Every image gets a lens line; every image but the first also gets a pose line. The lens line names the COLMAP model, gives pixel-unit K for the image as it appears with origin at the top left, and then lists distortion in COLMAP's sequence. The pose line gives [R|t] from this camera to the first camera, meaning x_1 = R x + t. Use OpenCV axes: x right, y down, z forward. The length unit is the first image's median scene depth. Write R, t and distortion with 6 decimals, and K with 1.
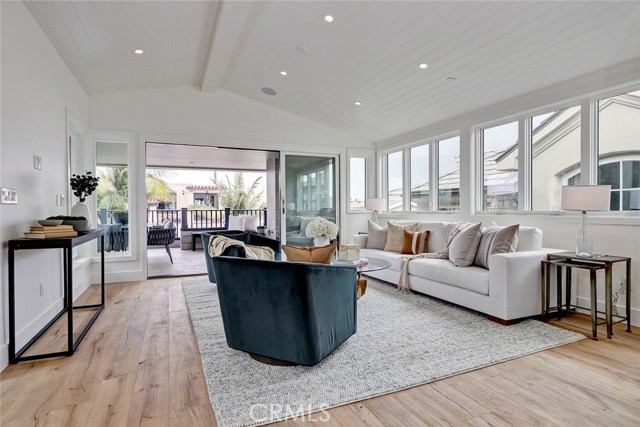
lens RADIAL K [[343.2, 0, 318.7], [0, 343.2, 233.6], [0, 0, 1]] dist [0.000780, -0.000393]
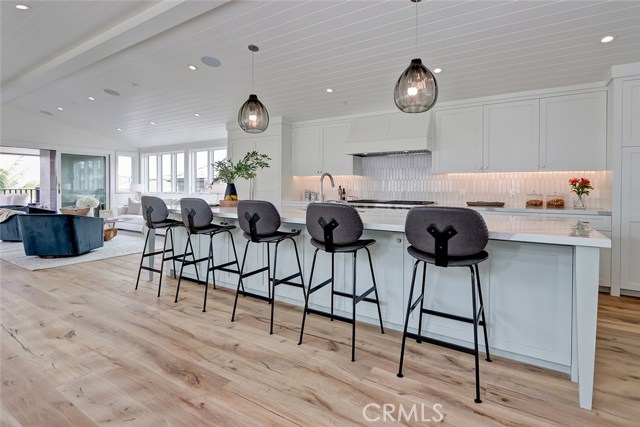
lens RADIAL K [[281.2, 0, 320.9], [0, 281.2, 193.6], [0, 0, 1]] dist [0.001129, 0.000104]
pose [[0.794695, 0.003677, 0.606998, 0.049063], [0.027538, 0.998734, -0.042102, 0.021032], [-0.606385, 0.050174, 0.793587, -0.556082]]
